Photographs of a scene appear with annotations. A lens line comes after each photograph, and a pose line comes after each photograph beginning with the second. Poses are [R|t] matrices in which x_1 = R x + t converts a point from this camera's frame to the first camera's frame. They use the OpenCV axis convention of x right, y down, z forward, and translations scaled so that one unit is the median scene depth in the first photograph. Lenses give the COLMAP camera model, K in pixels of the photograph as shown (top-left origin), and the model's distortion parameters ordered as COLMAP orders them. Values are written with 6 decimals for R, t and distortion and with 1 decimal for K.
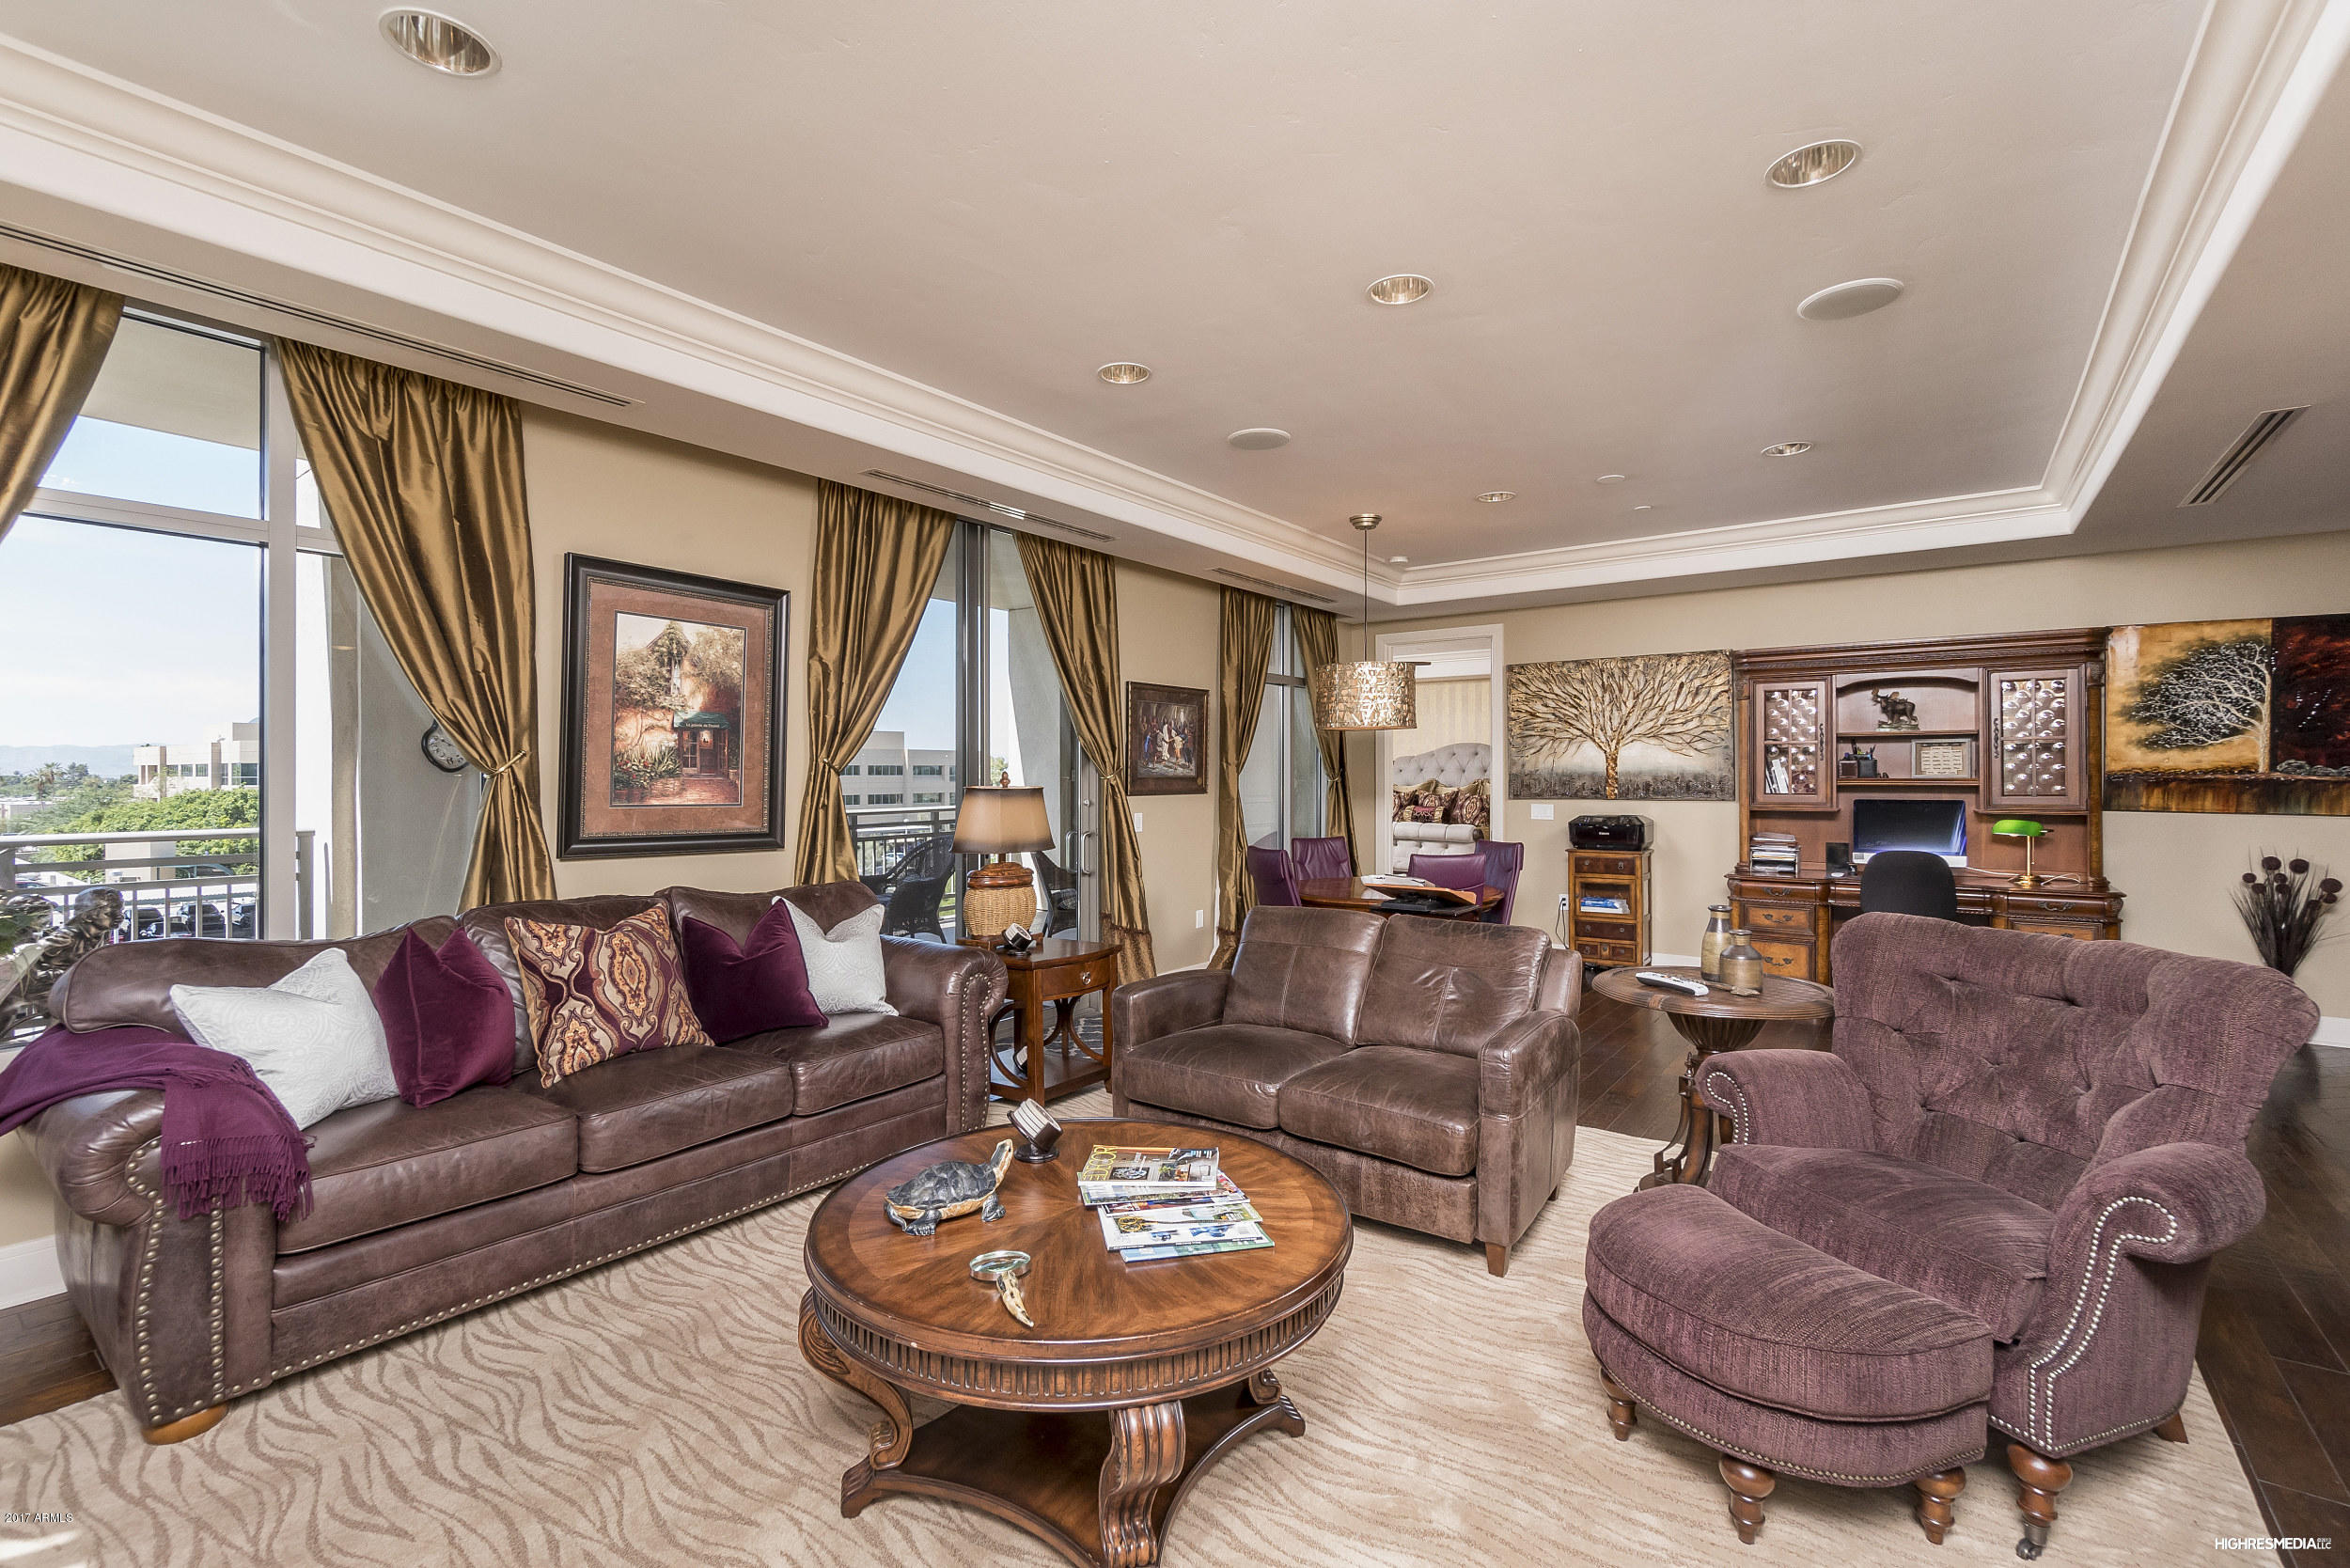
lens RADIAL K [[1043.2, 0, 1172.7], [0, 1043.2, 781.8], [0, 0, 1]] dist [-0.004311, -0.000268]
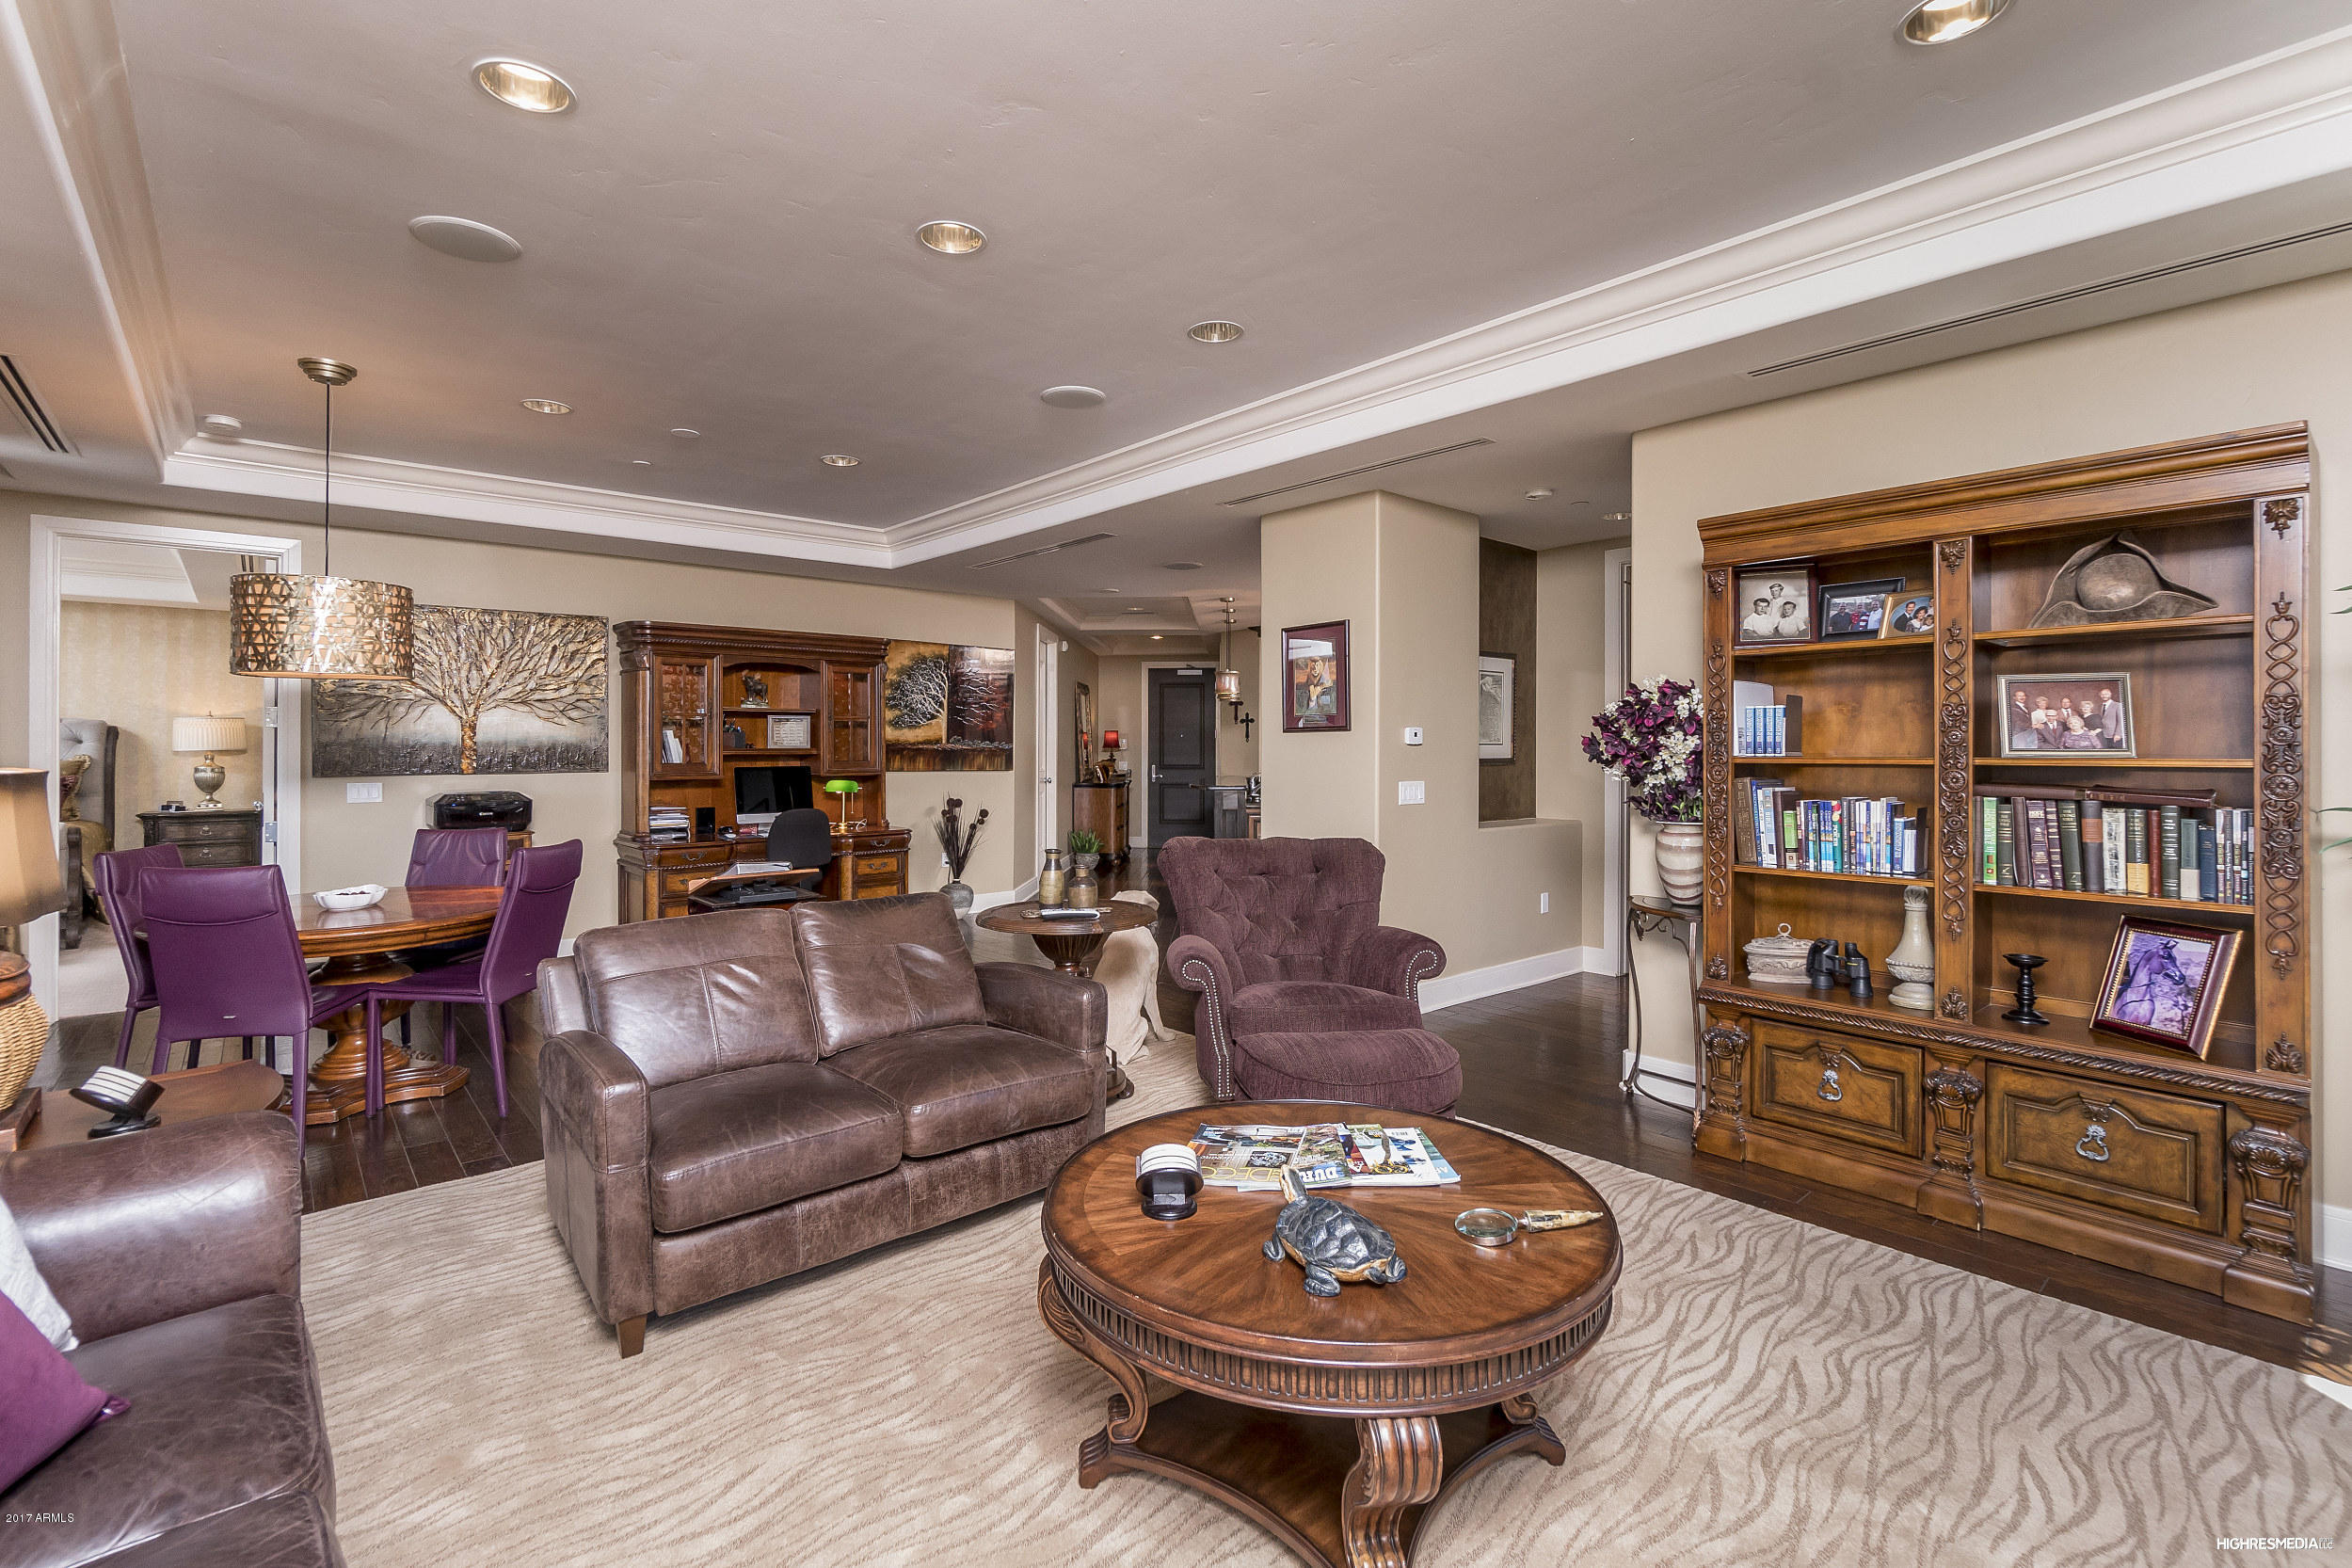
lens RADIAL K [[1044.1, 0, 1166.5], [0, 1044.1, 742.5], [0, 0, 1]] dist [-0.004311, -0.000268]
pose [[0.209416, 0.003663, 0.977820, -0.384034], [0.006058, 0.999969, -0.005043, -0.001138], [-0.977808, 0.006980, 0.209387, 0.342245]]
